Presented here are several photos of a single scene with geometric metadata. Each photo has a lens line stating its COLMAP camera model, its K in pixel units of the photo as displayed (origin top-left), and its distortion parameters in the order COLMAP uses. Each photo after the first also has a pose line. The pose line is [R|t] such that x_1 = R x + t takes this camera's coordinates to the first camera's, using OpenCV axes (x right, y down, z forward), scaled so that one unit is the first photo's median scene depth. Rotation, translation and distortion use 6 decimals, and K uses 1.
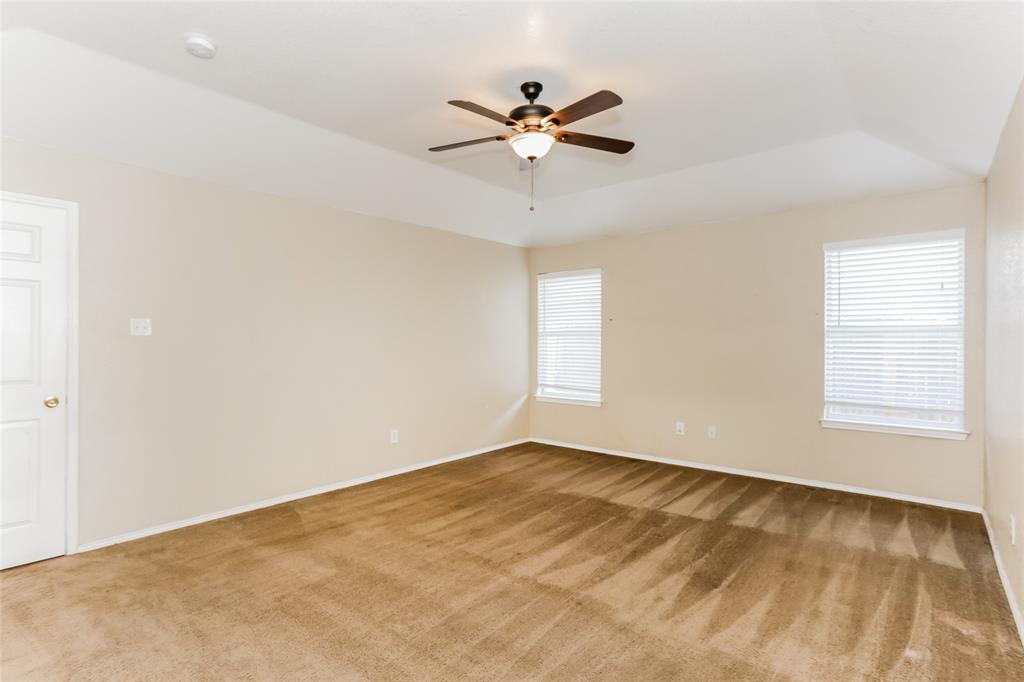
lens RADIAL K [[484.9, 0, 502.0], [0, 484.9, 345.6], [0, 0, 1]] dist [-0.034080, 0.033809]
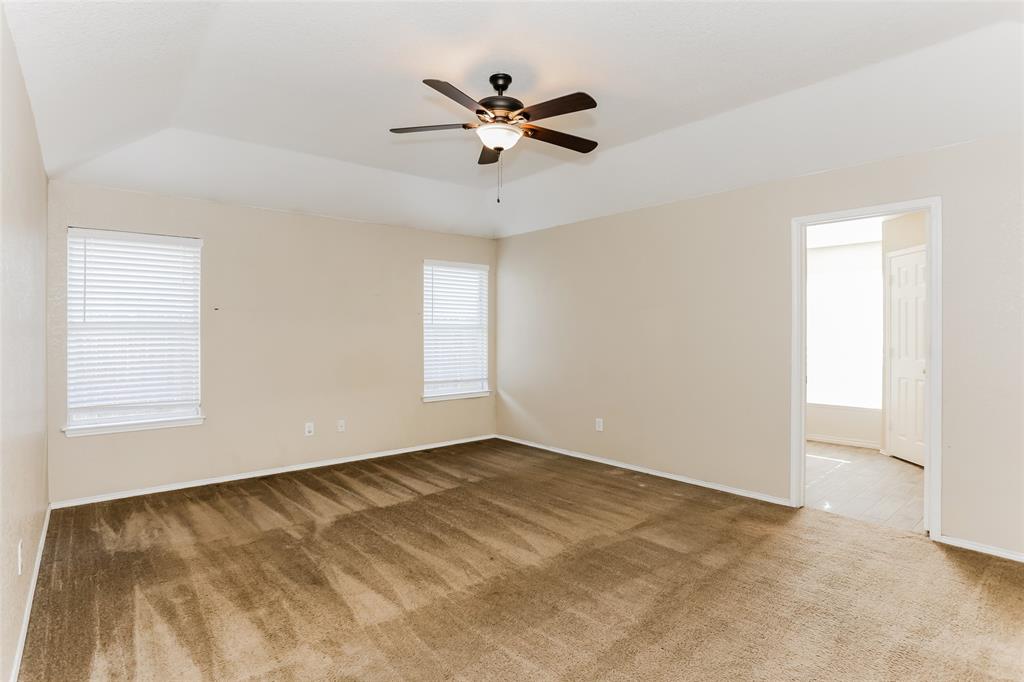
lens RADIAL K [[502.0, 0, 509.8], [0, 502.0, 337.0], [0, 0, 1]] dist [-0.028379, 0.000345]
pose [[0.193394, -0.002465, 0.981118, -0.674586], [0.014875, 0.999889, -0.000419, -0.002567], [-0.981008, 0.014675, 0.193409, 0.564001]]
